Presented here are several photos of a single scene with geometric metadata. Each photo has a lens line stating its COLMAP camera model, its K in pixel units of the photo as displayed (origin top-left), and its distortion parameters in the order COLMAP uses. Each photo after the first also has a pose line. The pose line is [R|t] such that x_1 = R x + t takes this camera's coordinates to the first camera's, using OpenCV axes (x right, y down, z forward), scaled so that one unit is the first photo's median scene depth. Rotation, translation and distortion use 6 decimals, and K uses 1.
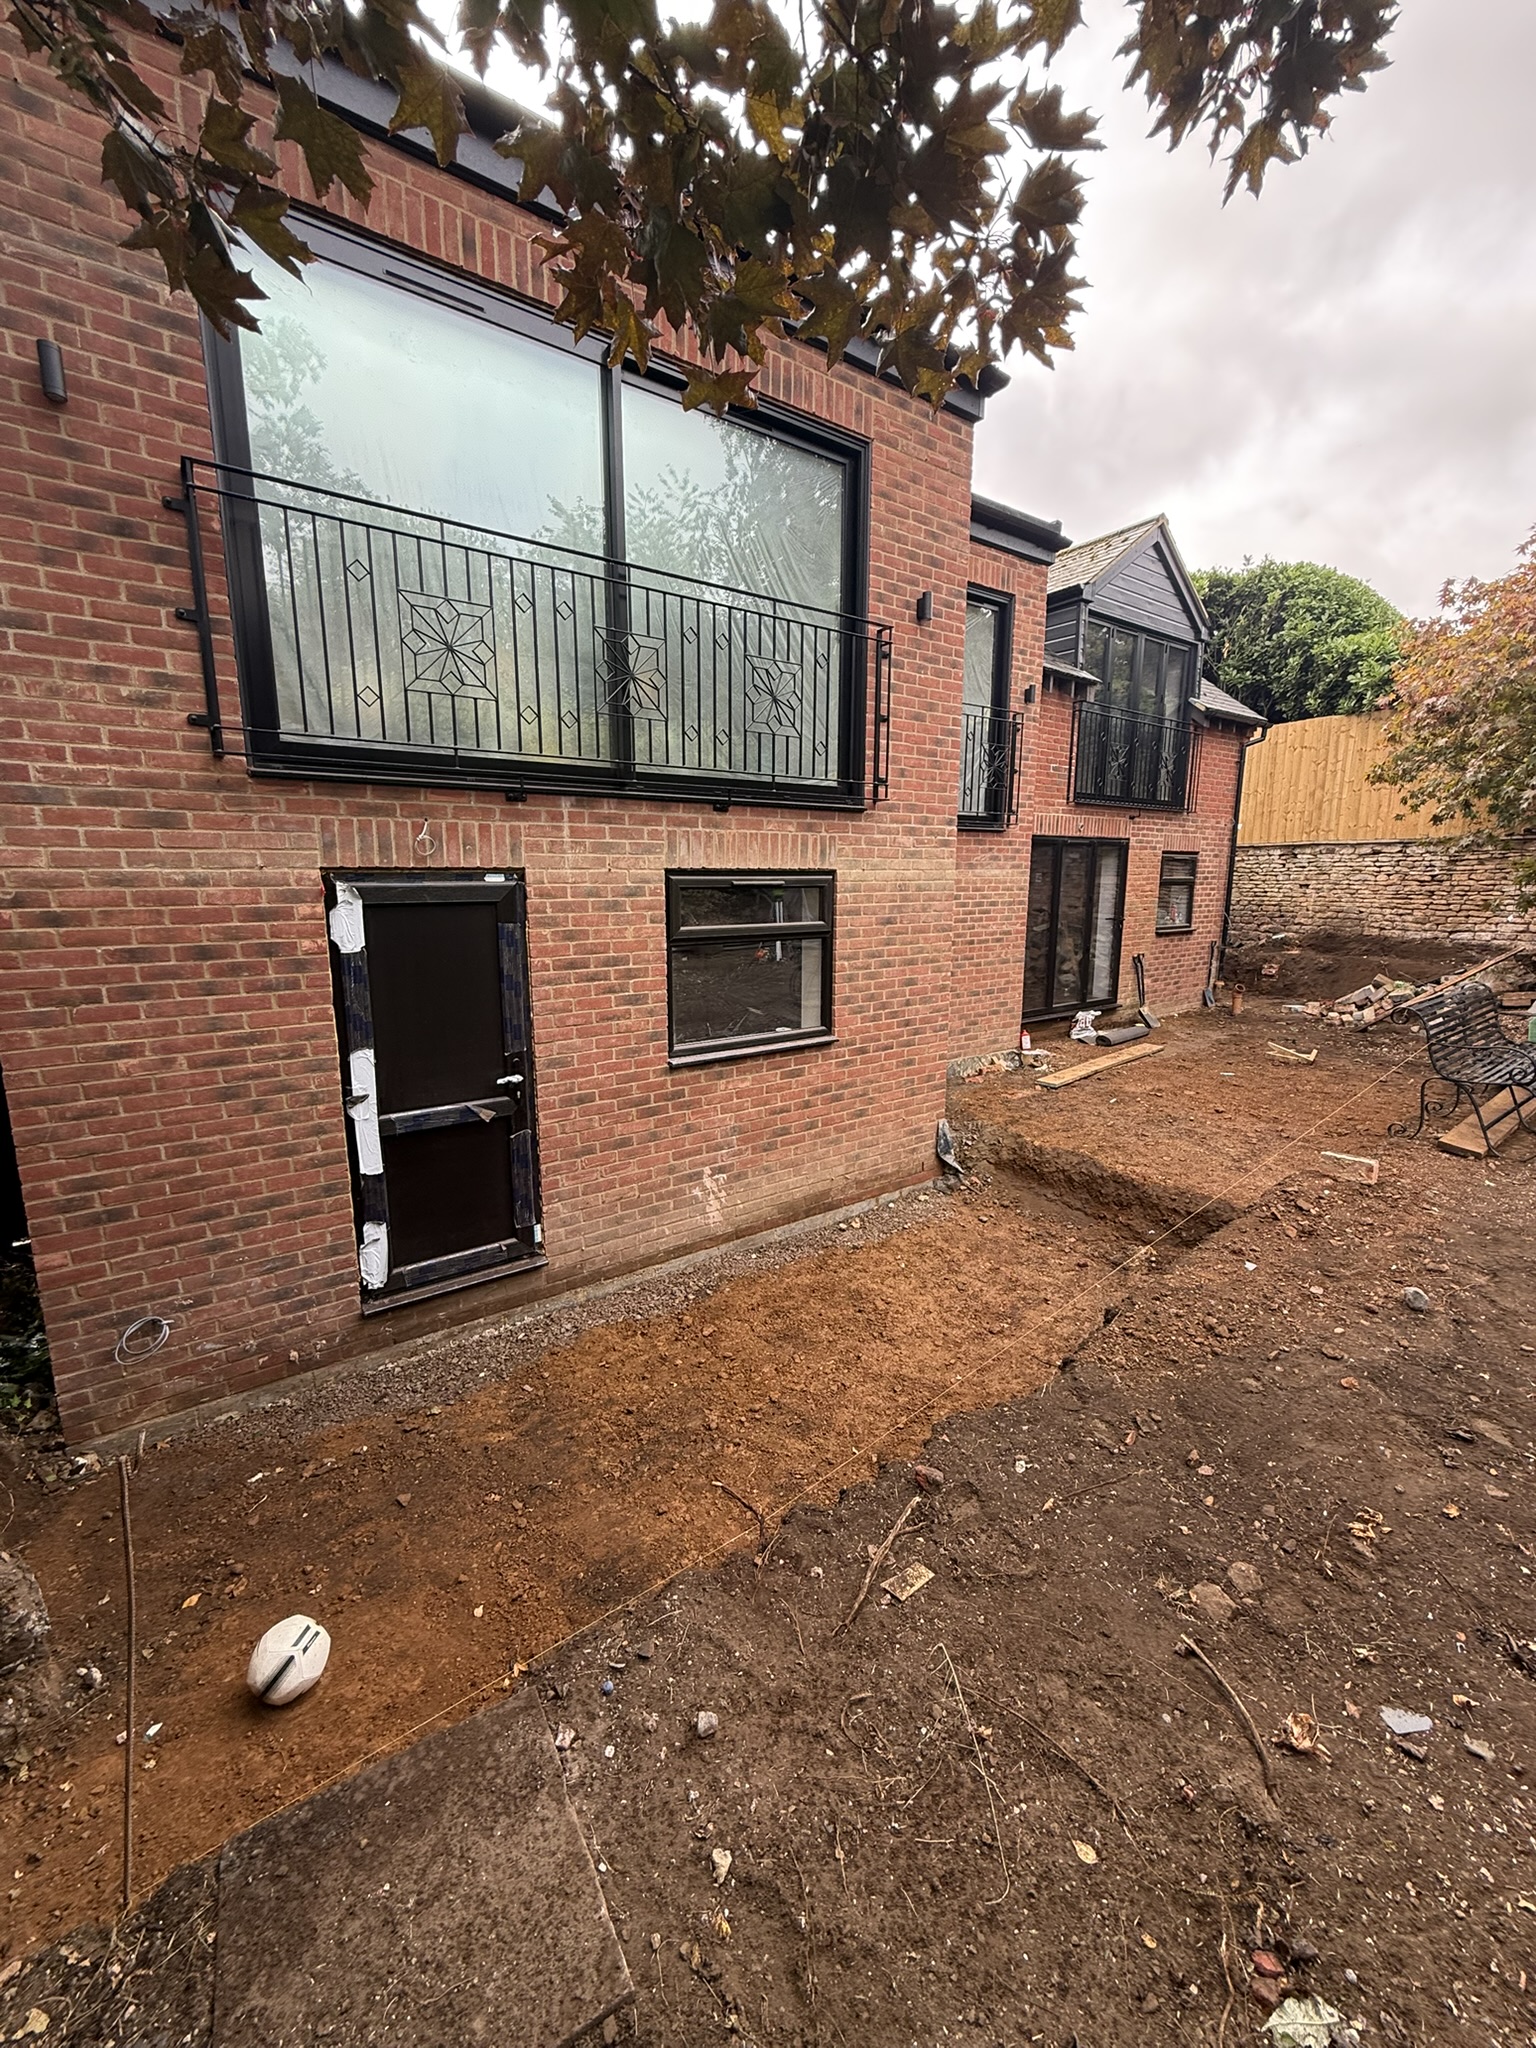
lens RADIAL K [[835.5, 0, 768.0], [0, 835.5, 1024.0], [0, 0, 1]] dist [-0.000890, -0.000031]
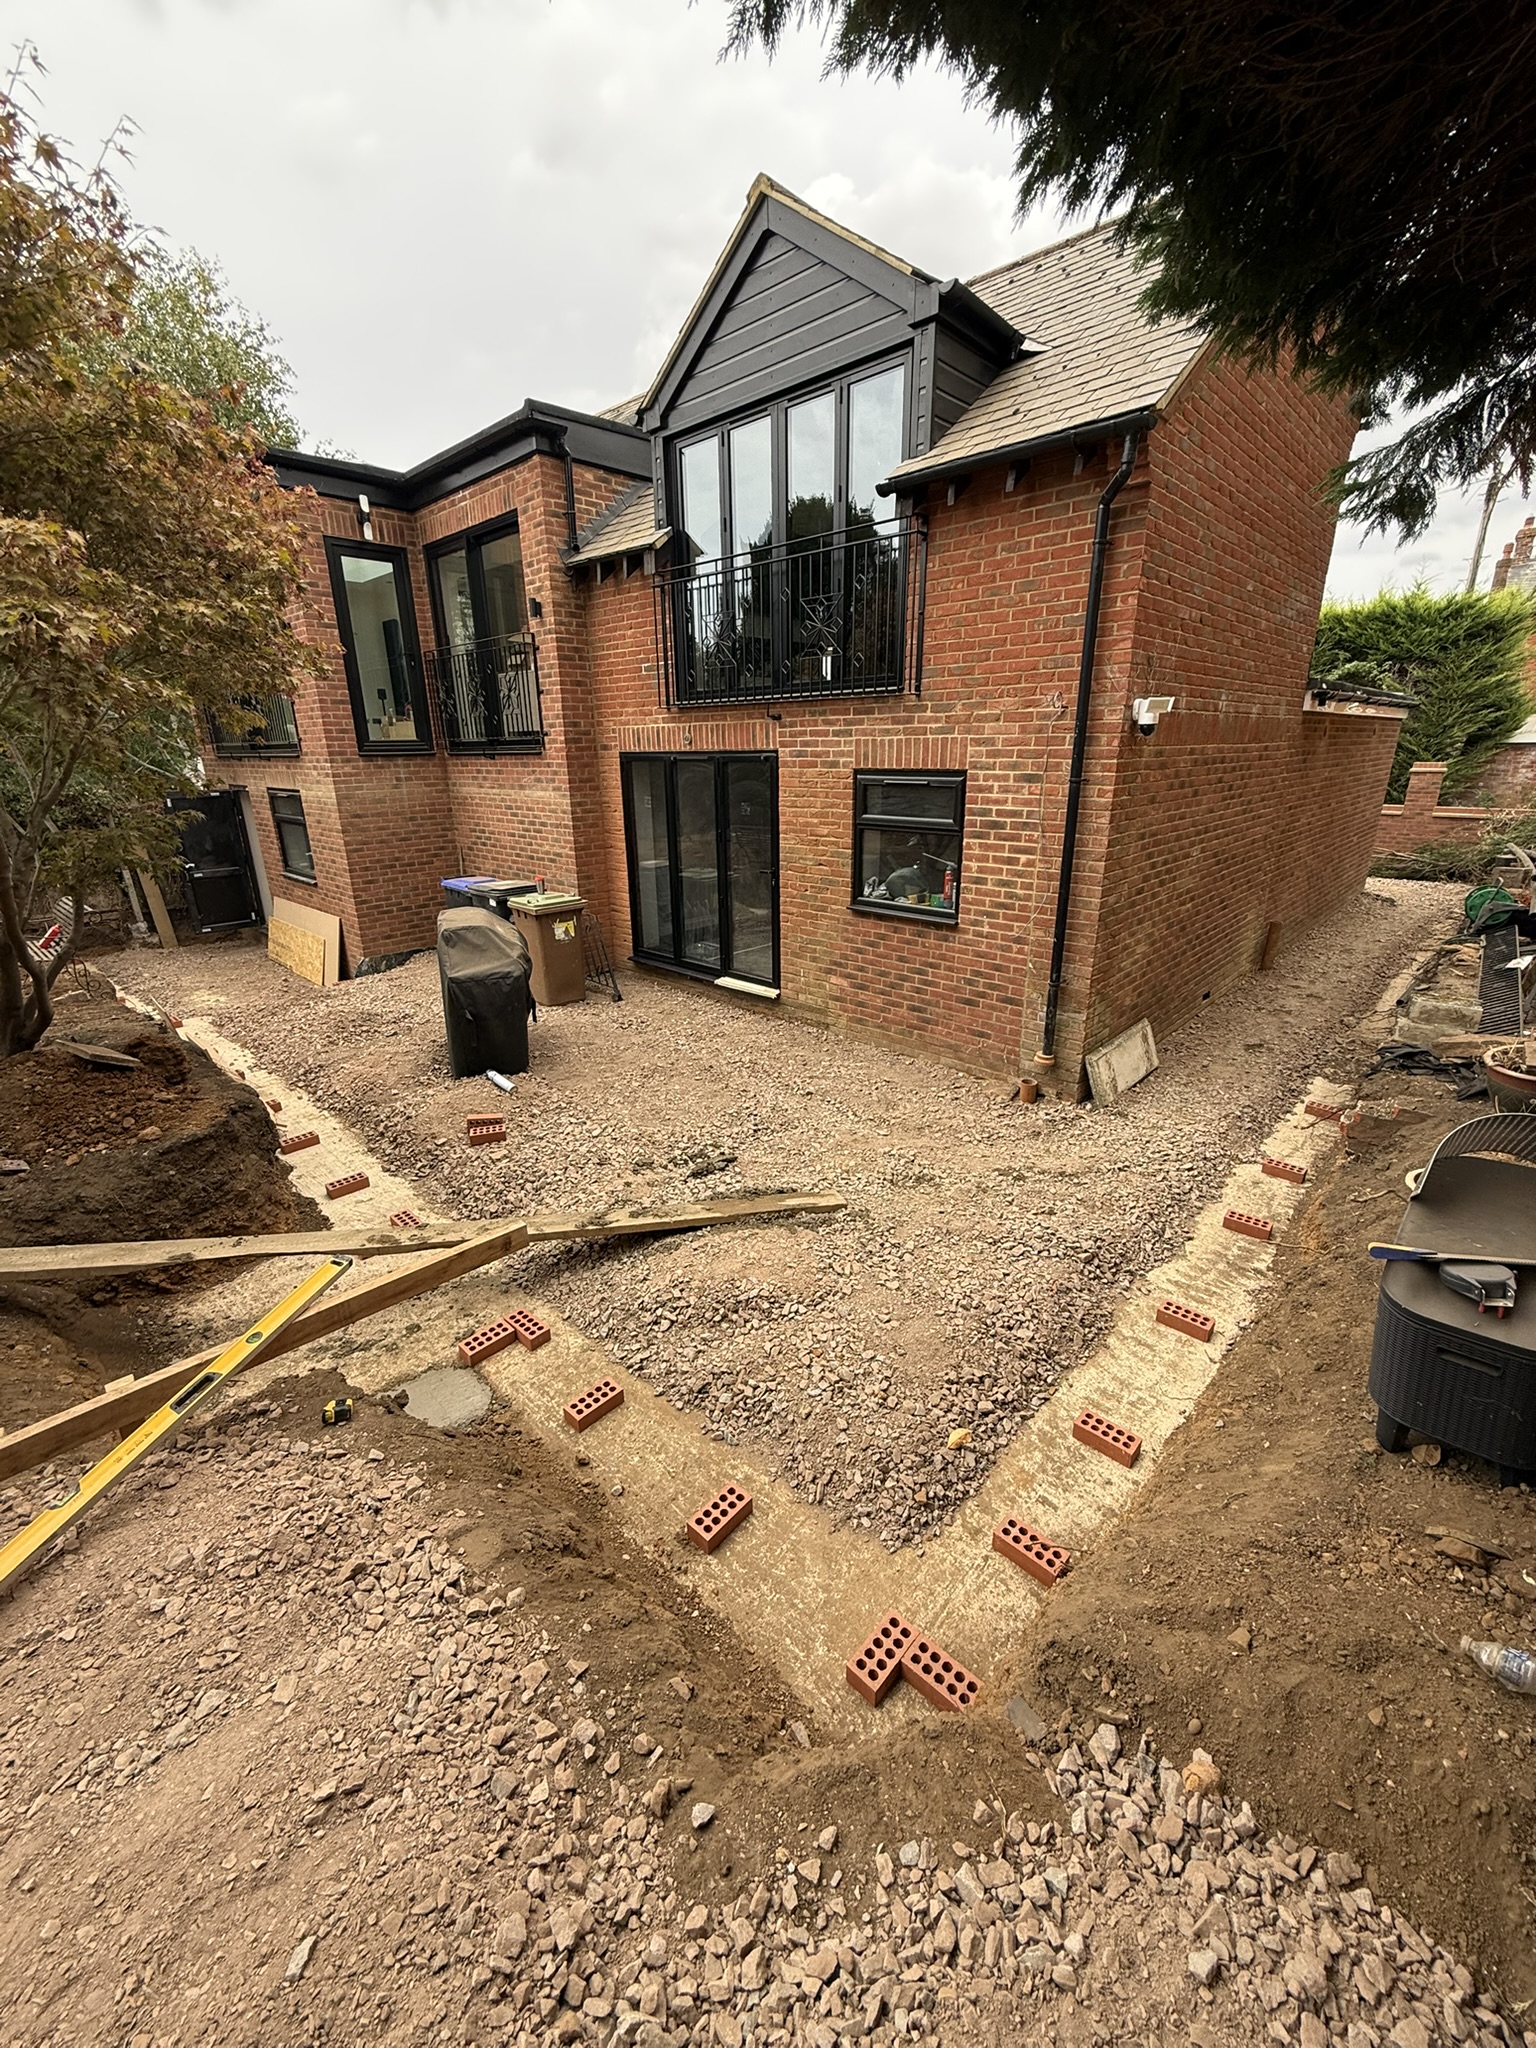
lens RADIAL K [[835.5, 0, 768.0], [0, 835.5, 1024.0], [0, 0, 1]] dist [-0.000890, -0.000031]
pose [[0.160585, 0.320252, -0.933623, 1.332366], [-0.155059, 0.942339, 0.296571, -0.254132], [0.974766, 0.097142, 0.200983, 1.052587]]
